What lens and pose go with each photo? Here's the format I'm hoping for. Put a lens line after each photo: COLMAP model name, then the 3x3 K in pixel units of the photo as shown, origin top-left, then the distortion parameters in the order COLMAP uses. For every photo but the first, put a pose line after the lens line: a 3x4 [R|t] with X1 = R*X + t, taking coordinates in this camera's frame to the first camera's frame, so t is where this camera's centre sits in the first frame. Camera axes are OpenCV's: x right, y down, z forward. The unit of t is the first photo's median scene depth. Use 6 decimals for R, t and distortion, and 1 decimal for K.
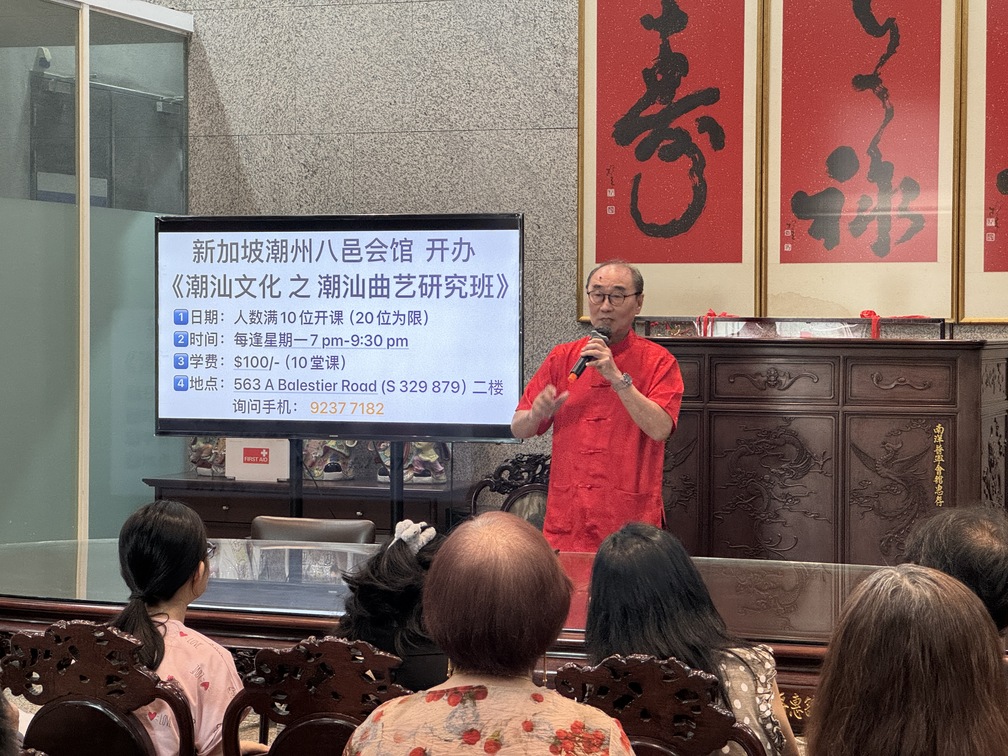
lens RADIAL K [[2262.4, 0, 494.4], [0, 2262.4, 351.8], [0, 0, 1]] dist [0.195281, 0.000000]
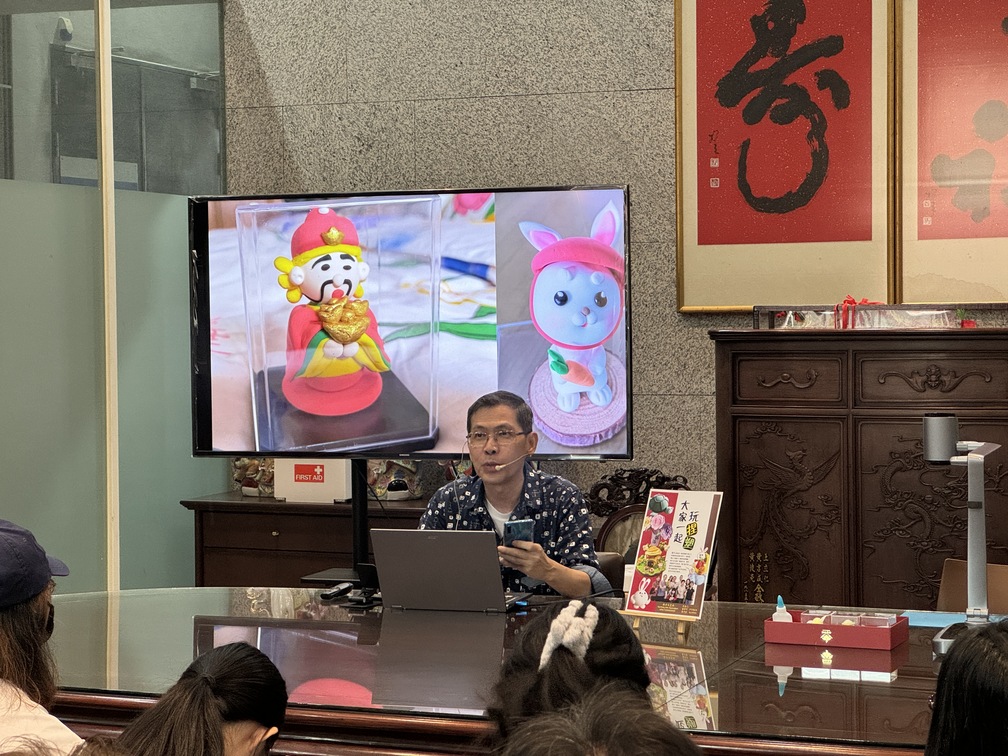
lens RADIAL K [[2262.4, 0, 483.8], [0, 2262.4, 356.3], [0, 0, 1]] dist [0.195281, 0.000000]
pose [[0.999619, -0.016402, -0.022200, -0.018284], [0.016541, 0.999845, 0.006108, -0.003124], [0.022096, -0.006473, 0.999735, 0.133939]]
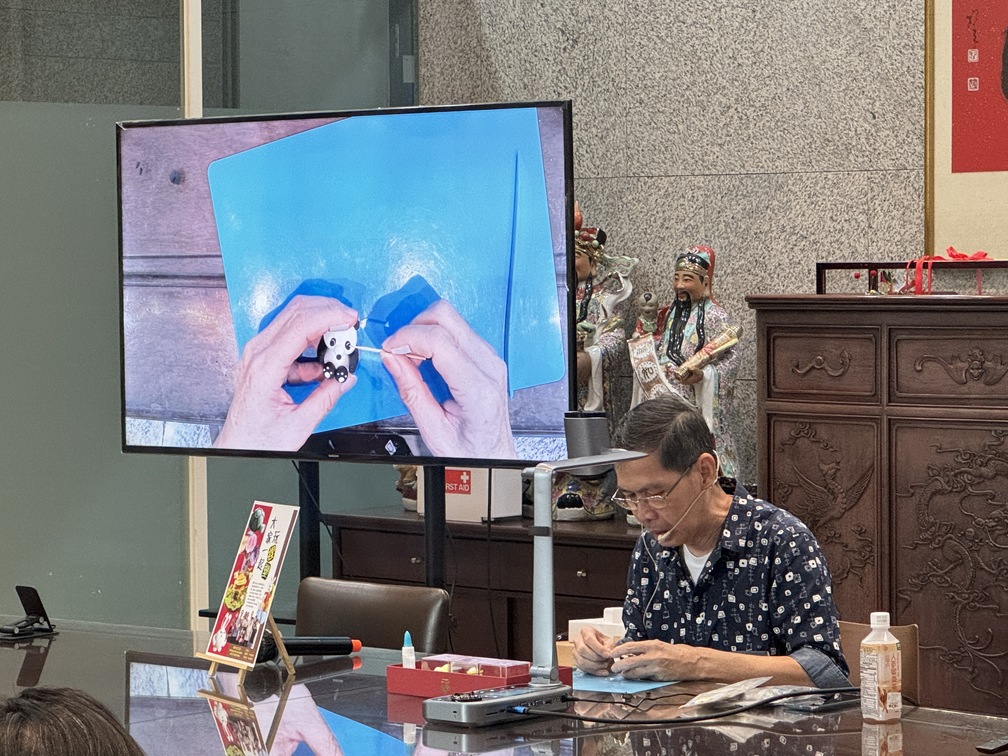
lens RADIAL K [[3339.1, 0, 505.1], [0, 3339.1, 371.8], [0, 0, 1]] dist [0.140548, 0.000000]
pose [[0.923951, -0.001281, -0.382509, 0.276620], [0.008417, 0.999820, 0.016982, -0.001781], [0.382419, -0.018910, 0.923796, 0.119148]]
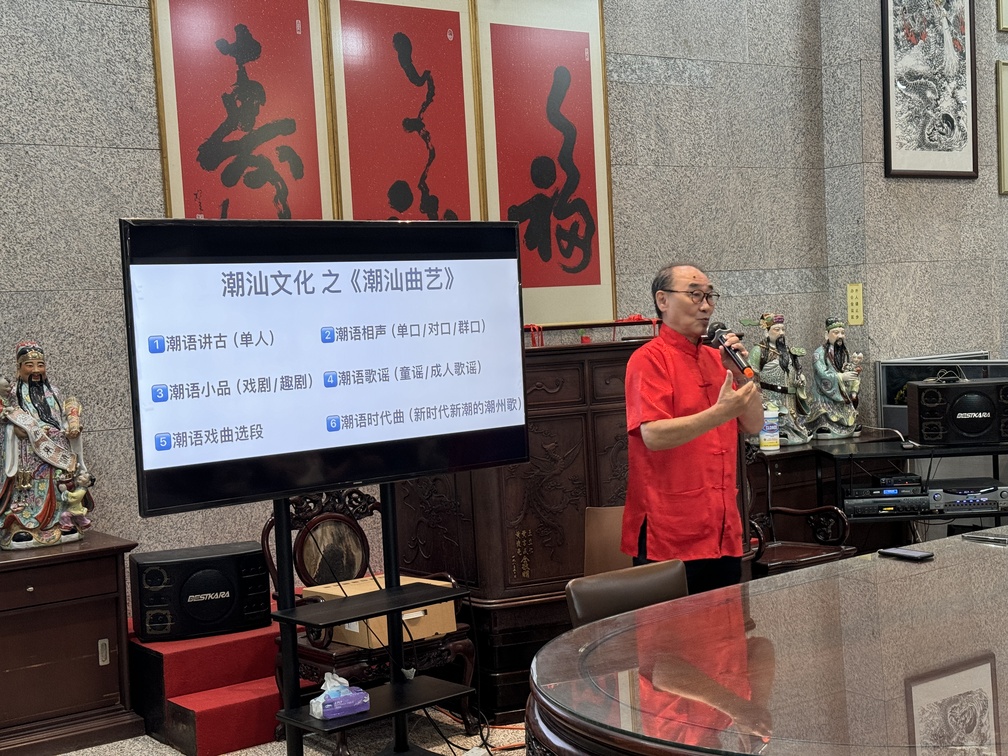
lens RADIAL K [[1413.5, 0, 495.2], [0, 1413.5, 398.2], [0, 0, 1]] dist [0.147470, 0.000000]
pose [[0.554526, -0.081419, 0.828174, -0.394682], [0.069767, 0.996247, 0.051227, -0.014759], [-0.829237, 0.029372, 0.558125, 0.544327]]
